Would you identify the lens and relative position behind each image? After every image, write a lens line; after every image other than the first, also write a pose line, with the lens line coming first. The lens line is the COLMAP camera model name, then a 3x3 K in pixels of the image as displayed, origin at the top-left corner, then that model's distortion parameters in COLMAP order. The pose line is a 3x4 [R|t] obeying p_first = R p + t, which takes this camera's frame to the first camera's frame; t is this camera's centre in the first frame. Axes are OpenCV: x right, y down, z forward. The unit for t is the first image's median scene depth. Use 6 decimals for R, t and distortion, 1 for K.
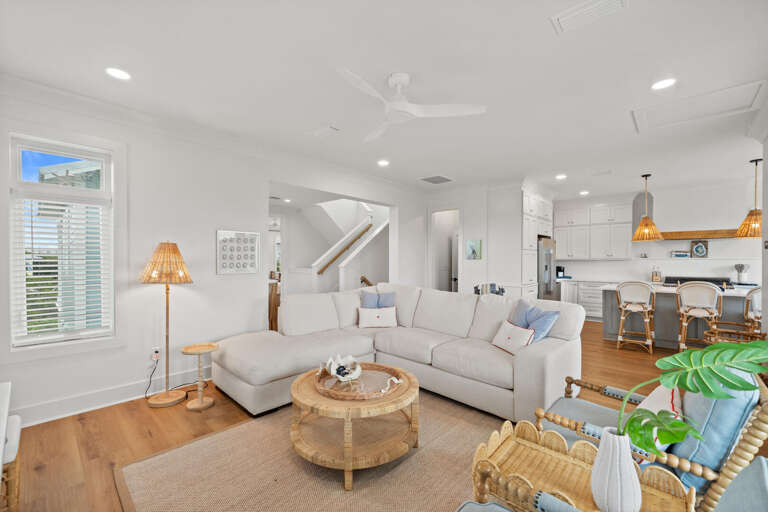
lens RADIAL K [[318.2, 0, 384.0], [0, 318.2, 256.0], [0, 0, 1]] dist [-0.000909, -0.000109]
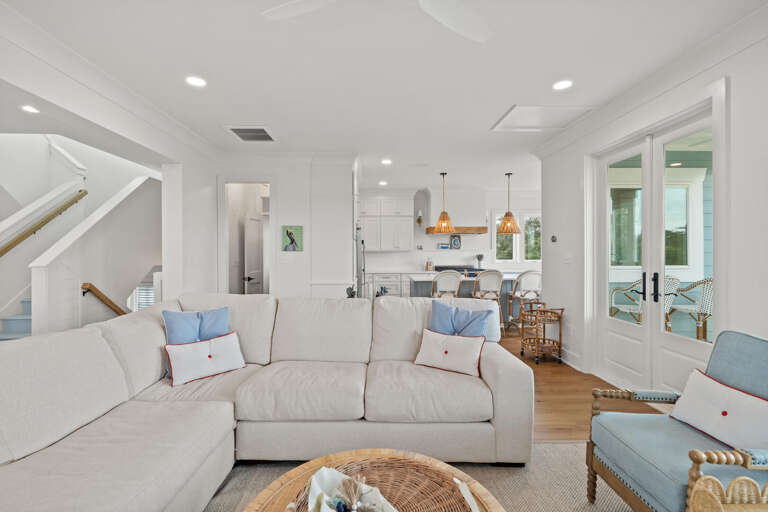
lens RADIAL K [[358.1, 0, 383.7], [0, 358.1, 251.0], [0, 0, 1]] dist [0.001265, 0.000167]
pose [[0.713553, -0.002428, 0.700597, -0.162561], [-0.004530, 0.999957, 0.008080, 0.002105], [-0.700587, -0.008939, 0.713511, 0.239206]]
